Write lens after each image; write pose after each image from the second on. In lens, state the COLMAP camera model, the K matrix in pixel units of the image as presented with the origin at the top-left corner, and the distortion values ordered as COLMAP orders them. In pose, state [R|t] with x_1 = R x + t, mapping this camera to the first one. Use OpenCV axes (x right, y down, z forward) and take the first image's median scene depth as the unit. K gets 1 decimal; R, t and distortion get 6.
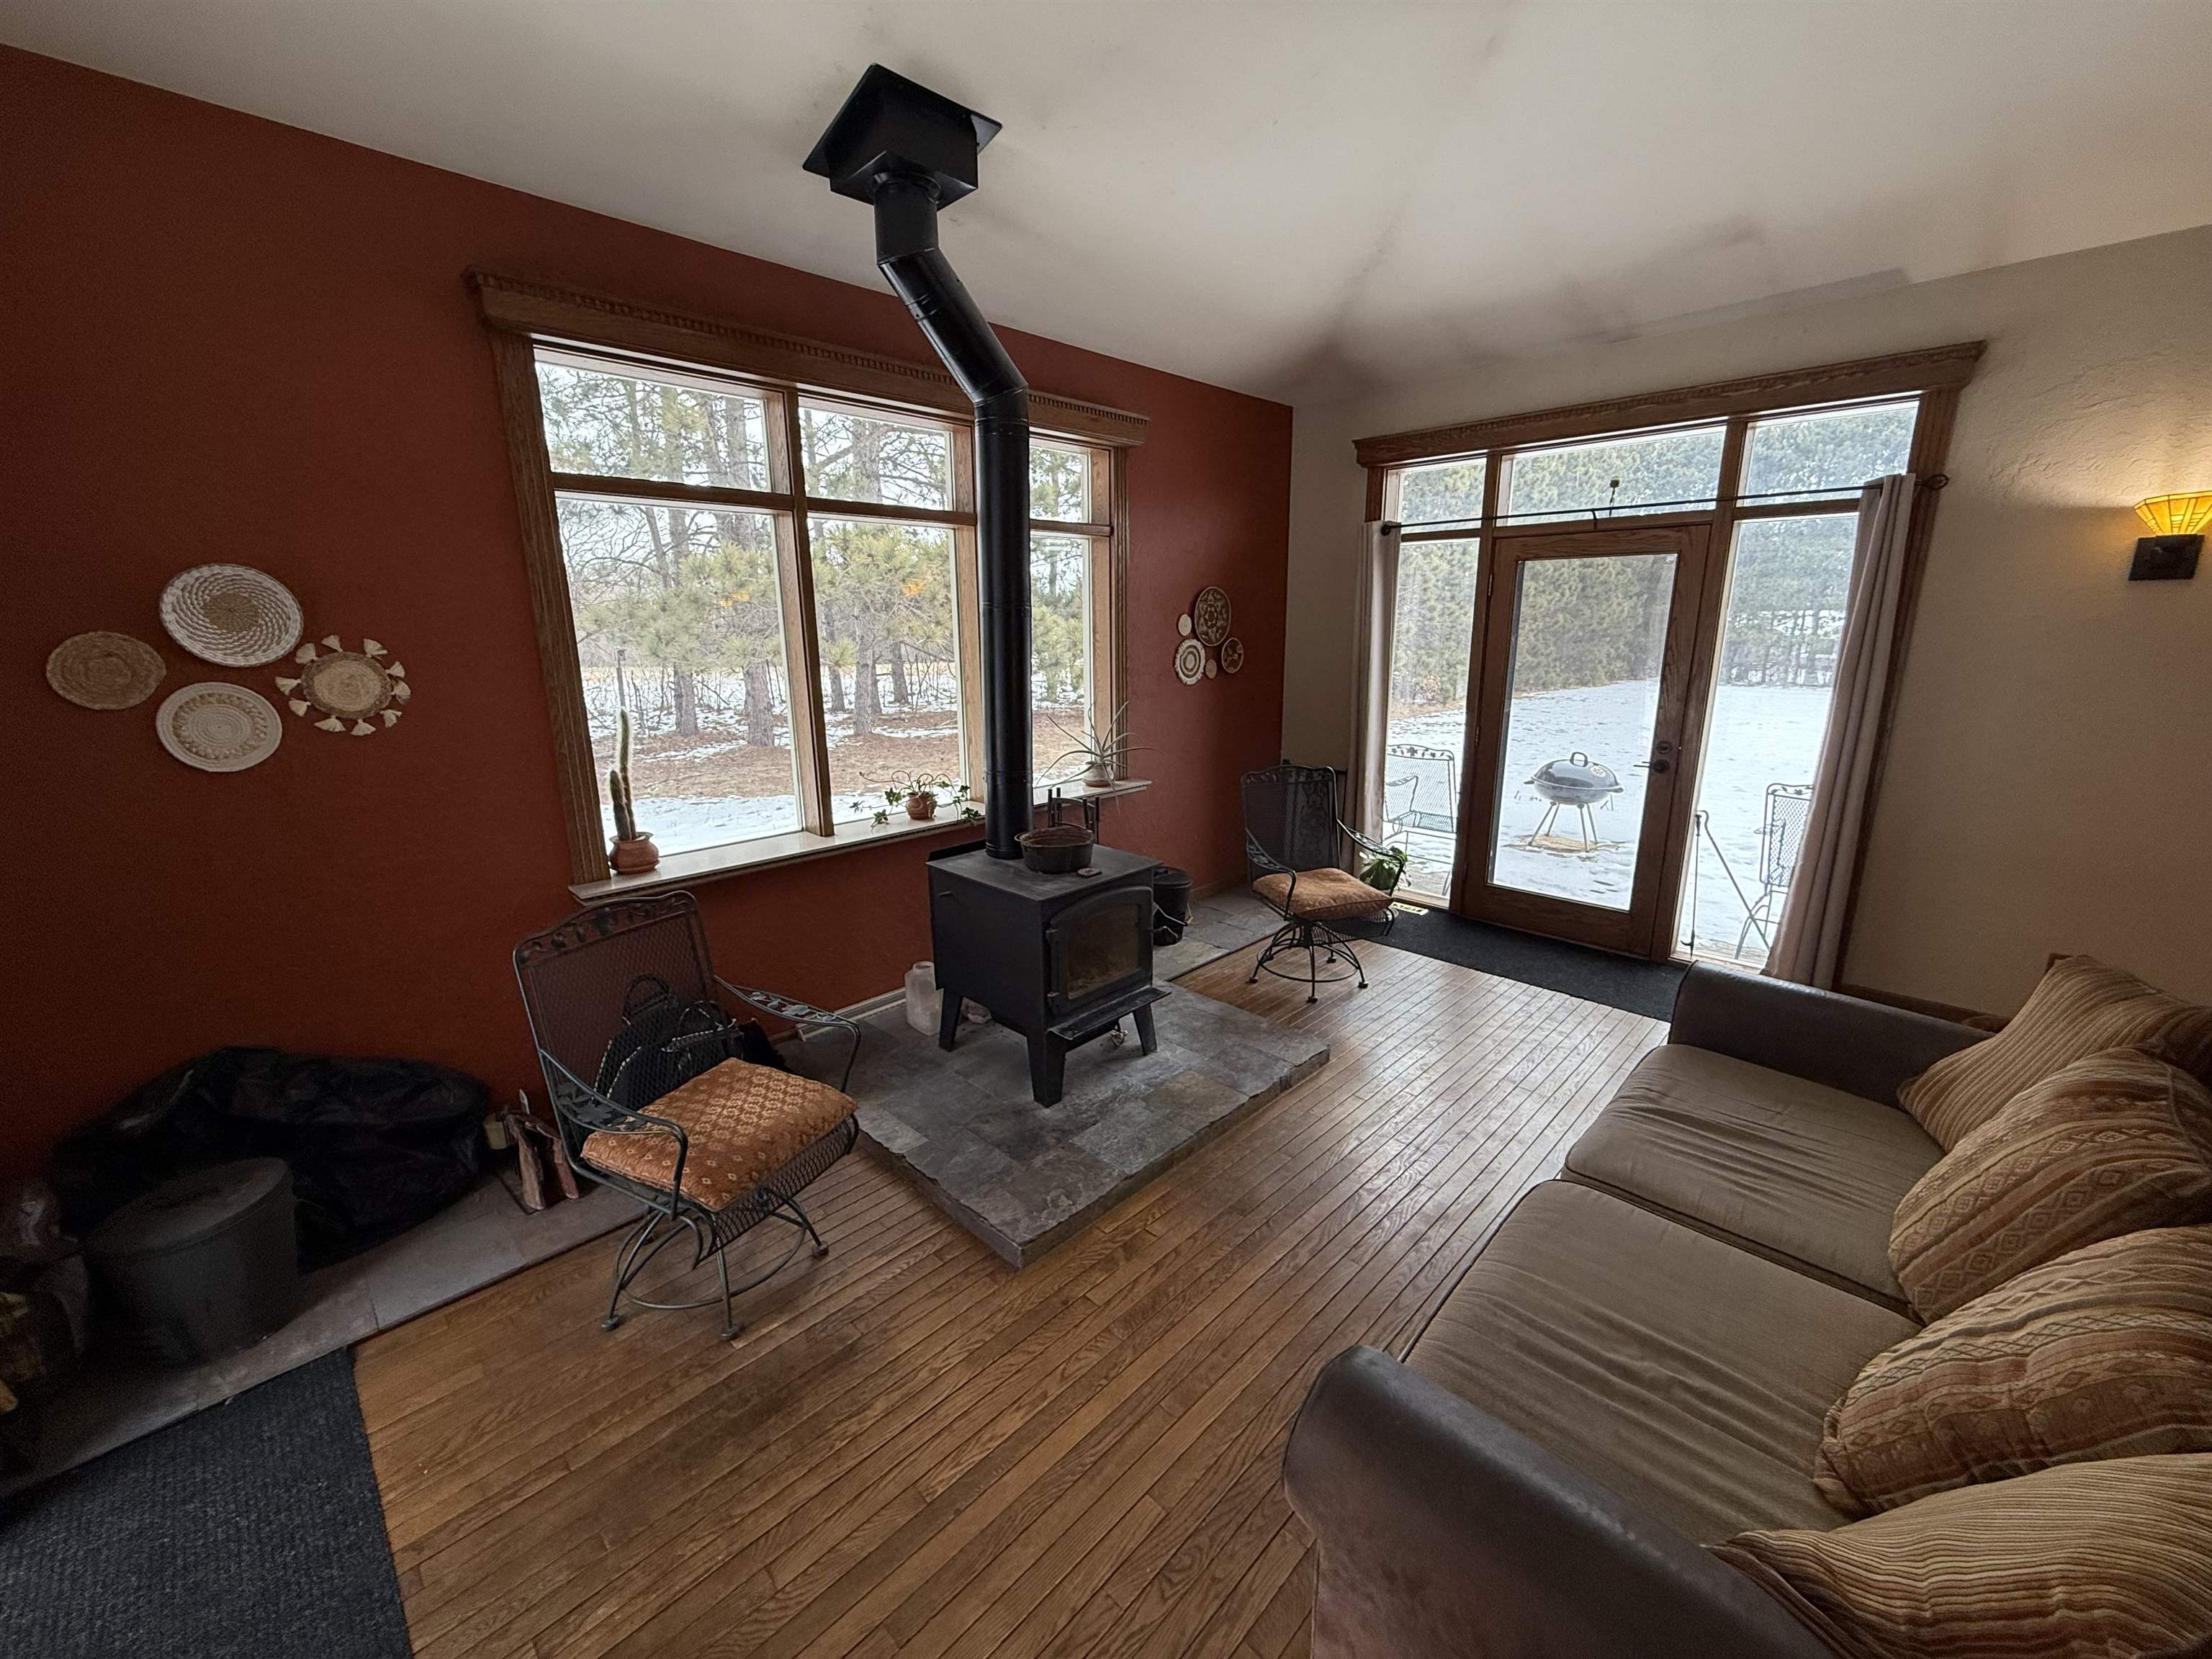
lens RADIAL K [[879.8, 0, 1102.0], [0, 879.8, 827.5], [0, 0, 1]] dist [-0.001254, 0.000123]
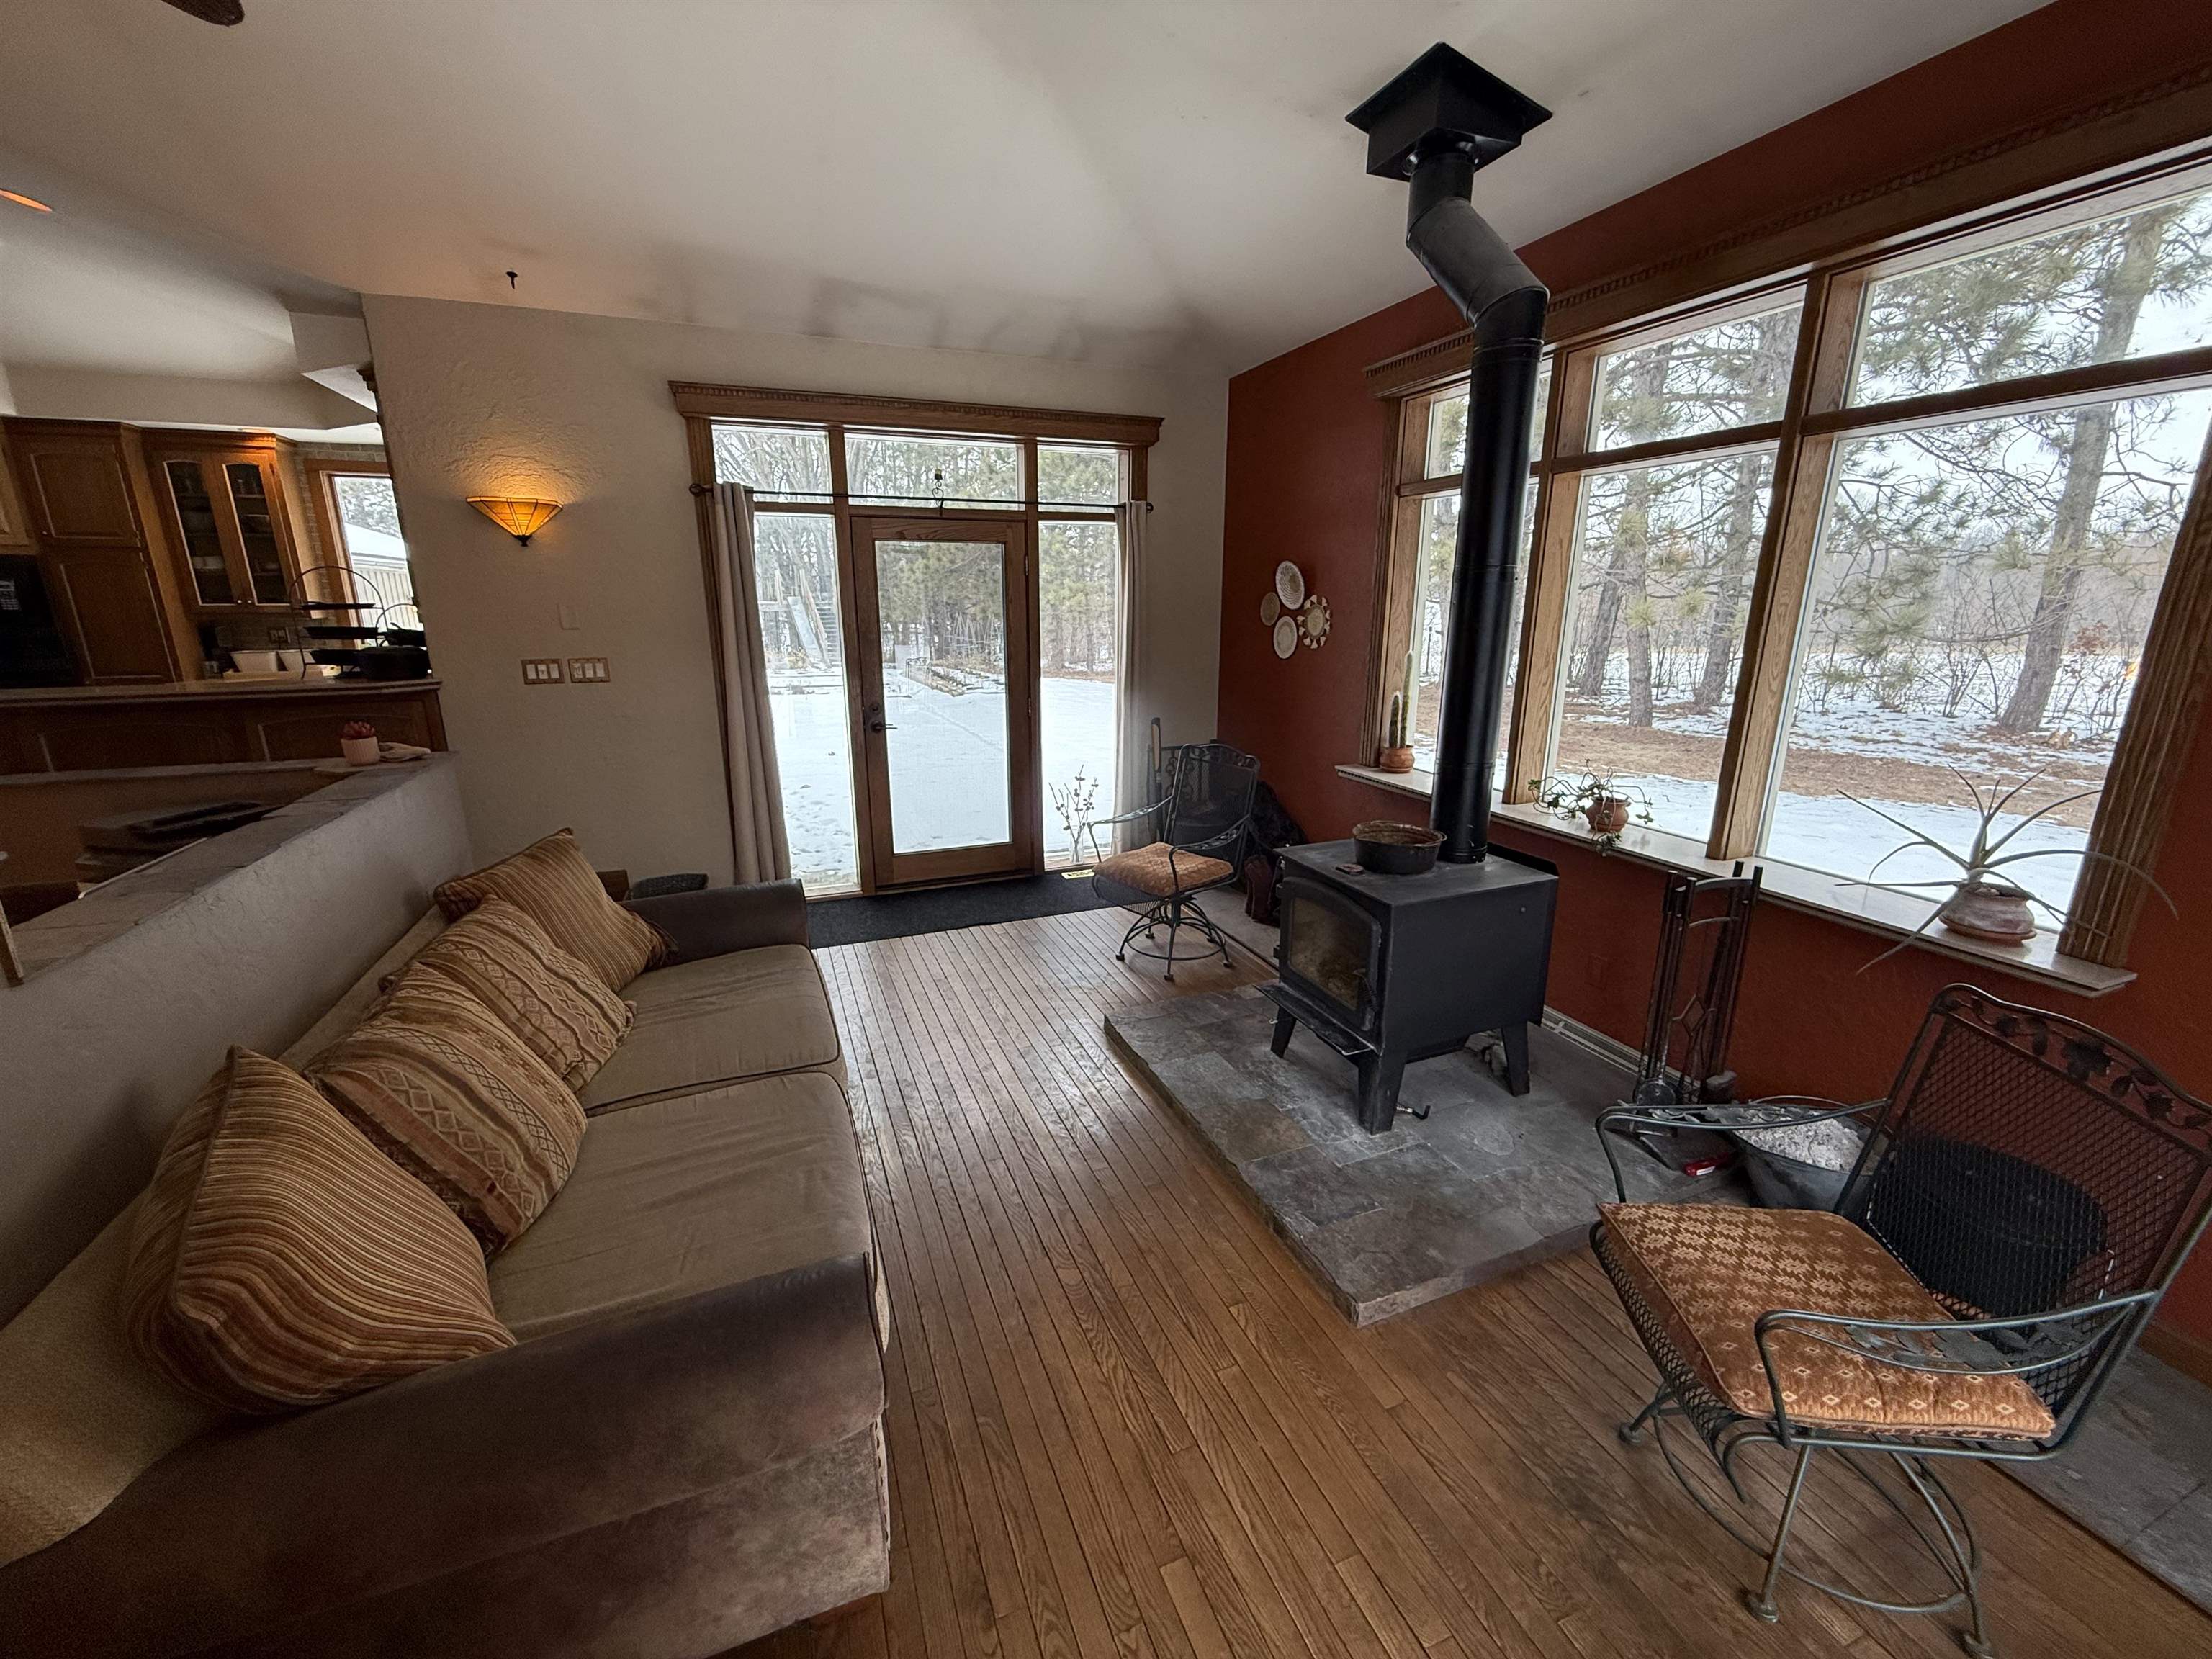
lens RADIAL K [[879.8, 0, 1102.0], [0, 879.8, 827.5], [0, 0, 1]] dist [-0.001254, 0.000123]
pose [[-0.406276, 0.237700, -0.882292, 1.109951], [-0.208705, 0.915908, 0.342861, -0.307650], [0.889597, 0.323435, -0.322502, 1.335523]]
